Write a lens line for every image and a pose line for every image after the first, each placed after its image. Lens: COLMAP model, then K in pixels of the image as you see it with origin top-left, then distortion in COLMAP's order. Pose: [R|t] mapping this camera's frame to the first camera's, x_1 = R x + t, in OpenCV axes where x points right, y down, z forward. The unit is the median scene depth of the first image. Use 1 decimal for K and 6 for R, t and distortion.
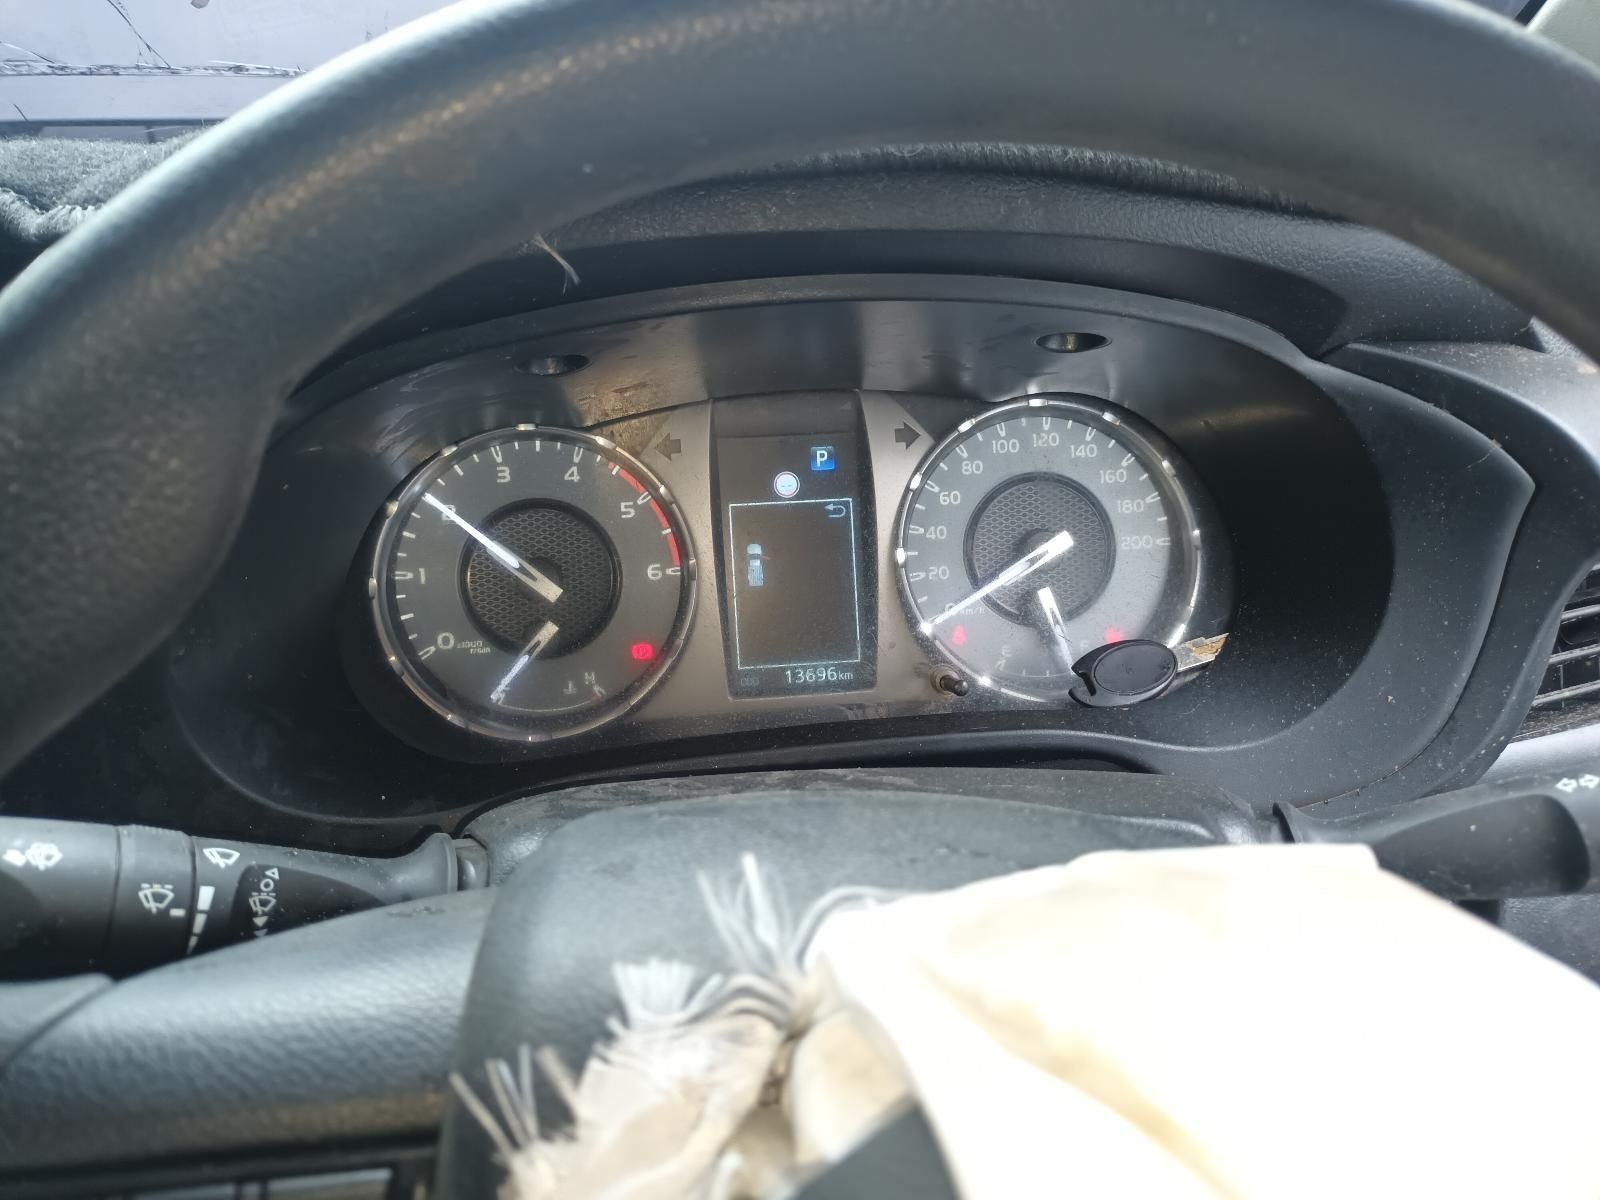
lens RADIAL K [[1205.5, 0, 799.8], [0, 1205.5, 602.0], [0, 0, 1]] dist [0.000534, -0.008454]
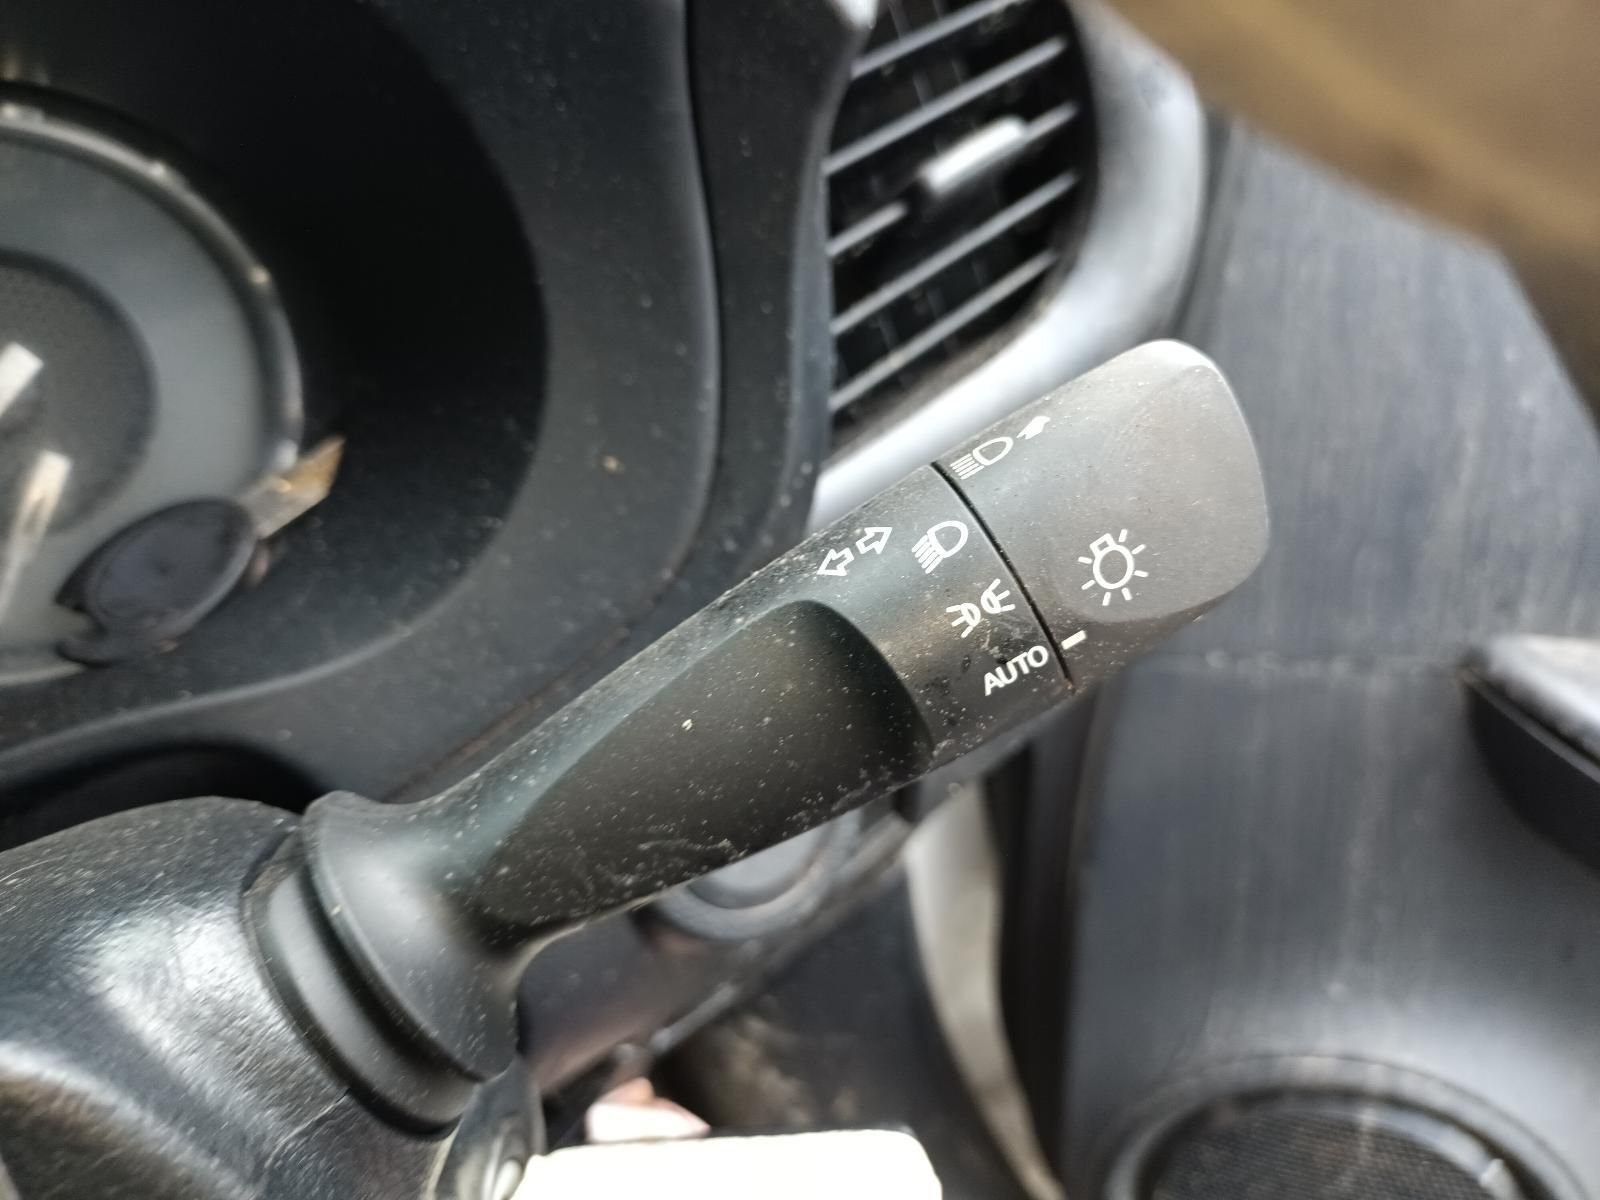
lens RADIAL K [[1205.5, 0, 801.7], [0, 1205.5, 591.4], [0, 0, 1]] dist [0.000534, -0.008454]
pose [[0.870247, -0.354168, 0.342398, 0.355180], [0.303525, 0.932953, 0.193577, 0.053556], [-0.387999, -0.064533, 0.919398, 0.447662]]
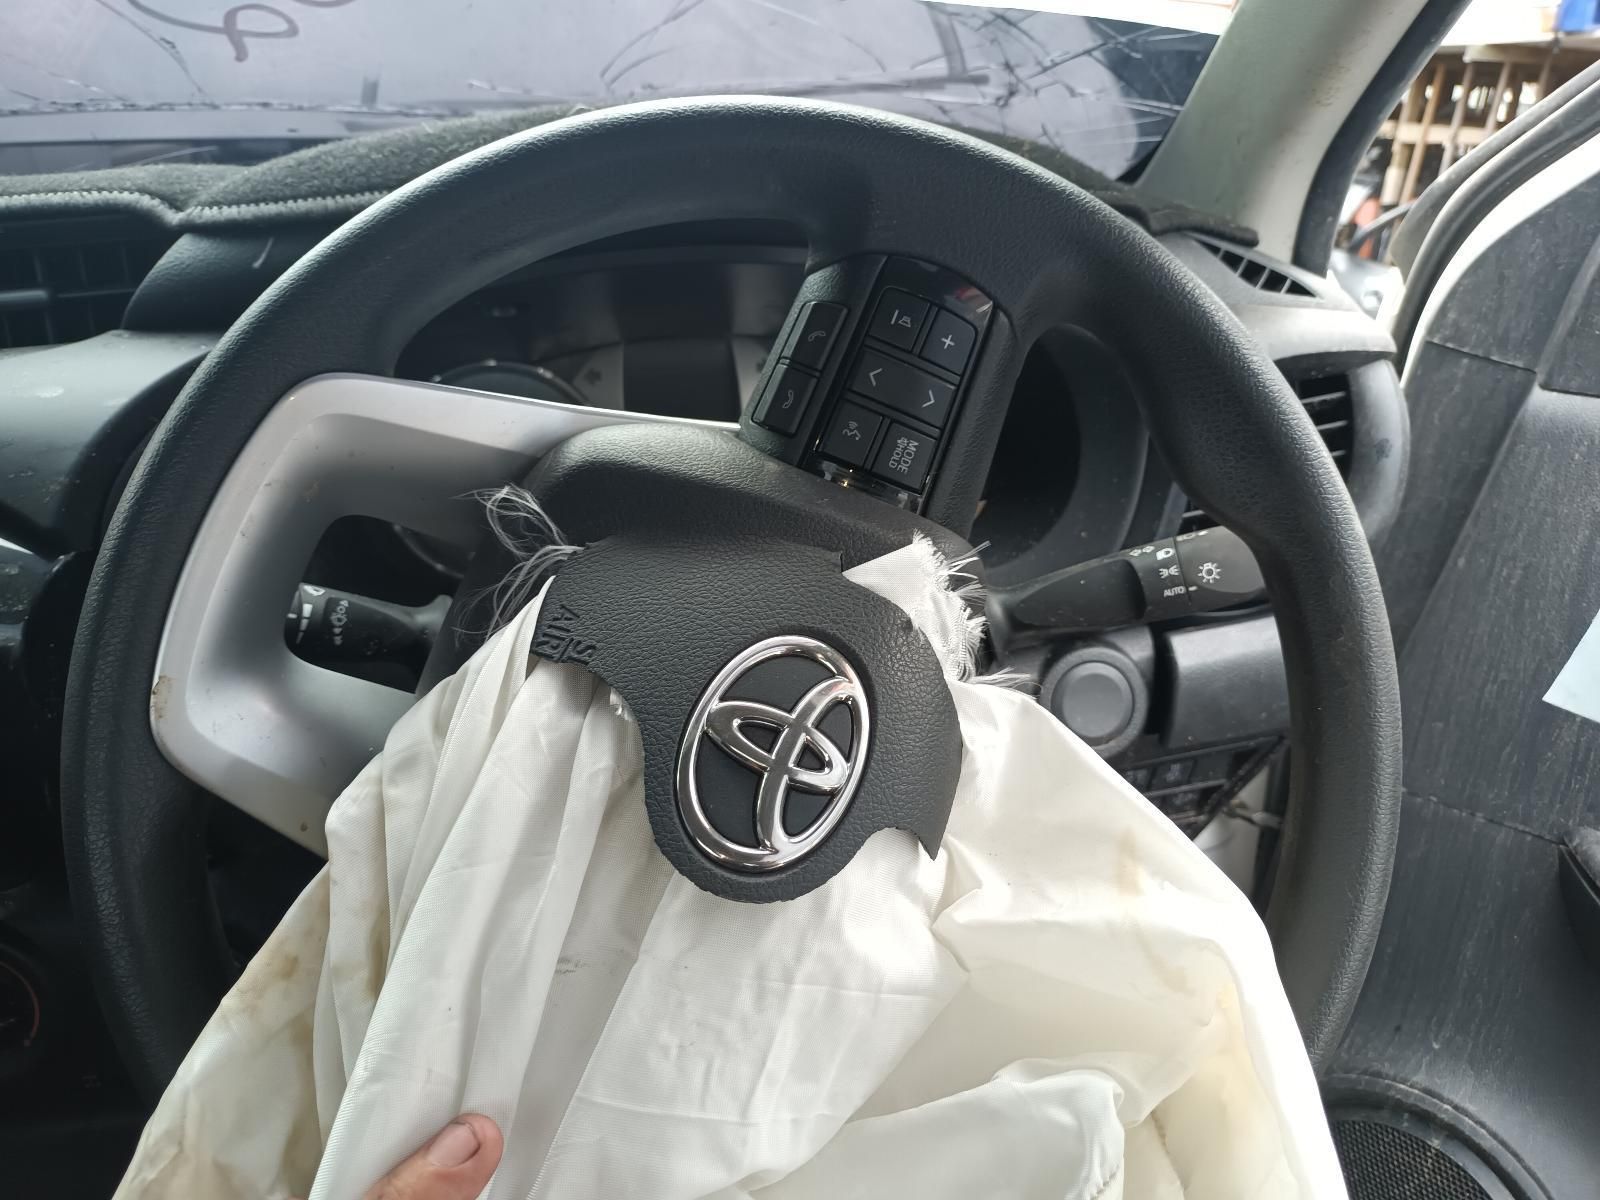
lens RADIAL K [[1250.7, 0, 800.5], [0, 1250.7, 596.5], [0, 0, 1]] dist [-0.034733, 0.006990]
pose [[0.999533, -0.011766, 0.028210, 0.100949], [0.012236, 0.999789, -0.016521, 0.177123], [-0.028010, 0.016858, 0.999465, -0.515384]]
